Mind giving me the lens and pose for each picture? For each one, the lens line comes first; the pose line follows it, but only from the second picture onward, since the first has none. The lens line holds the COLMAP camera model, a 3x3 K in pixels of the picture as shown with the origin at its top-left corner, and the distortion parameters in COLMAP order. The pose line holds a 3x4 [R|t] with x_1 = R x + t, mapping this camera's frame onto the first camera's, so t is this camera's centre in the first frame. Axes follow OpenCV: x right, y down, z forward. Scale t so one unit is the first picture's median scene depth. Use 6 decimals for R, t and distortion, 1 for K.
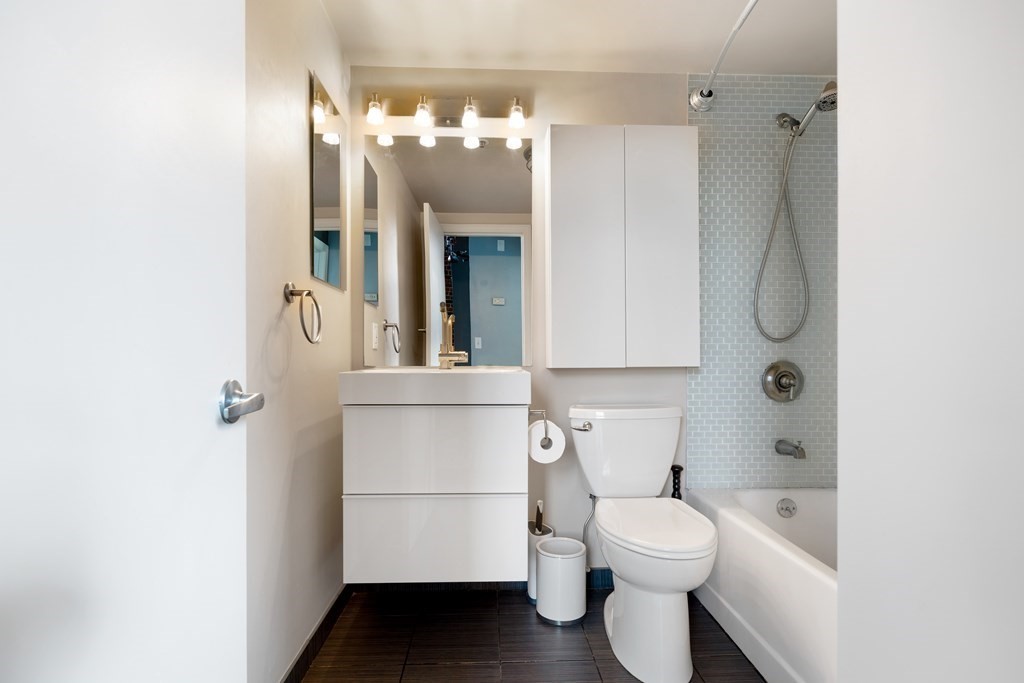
lens RADIAL K [[496.8, 0, 510.8], [0, 496.8, 364.2], [0, 0, 1]] dist [0.000376, -0.000913]
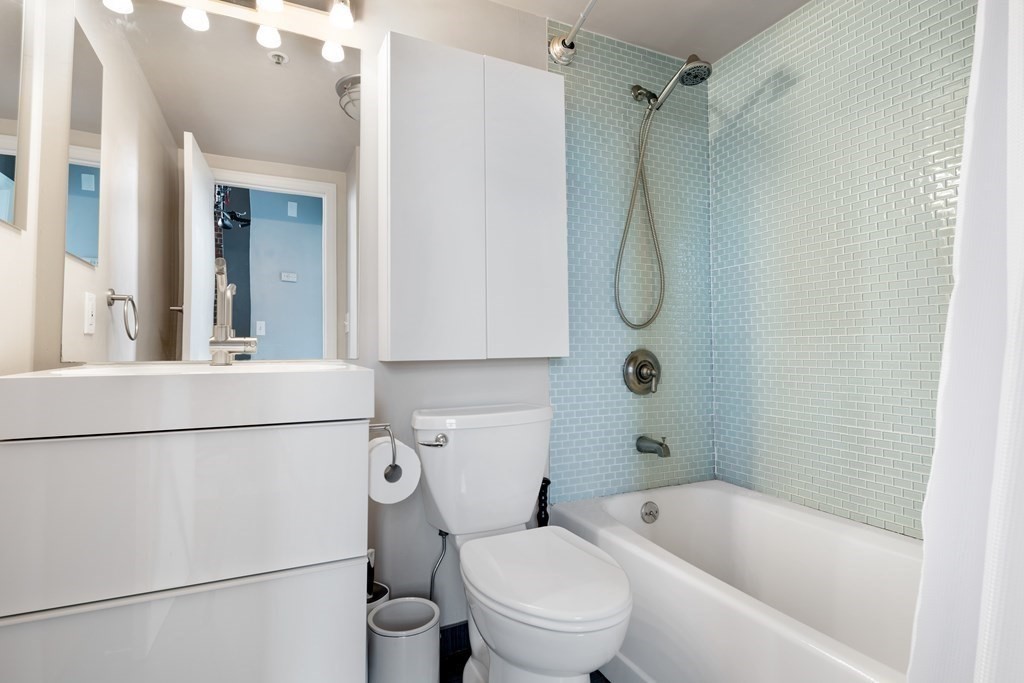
lens RADIAL K [[508.8, 0, 511.9], [0, 508.8, 327.5], [0, 0, 1]] dist [-0.000160, -0.000708]
pose [[0.916776, 0.011641, 0.399233, -0.047856], [0.008956, 0.998725, -0.049687, -0.002638], [-0.399302, 0.049127, 0.915502, 0.236844]]
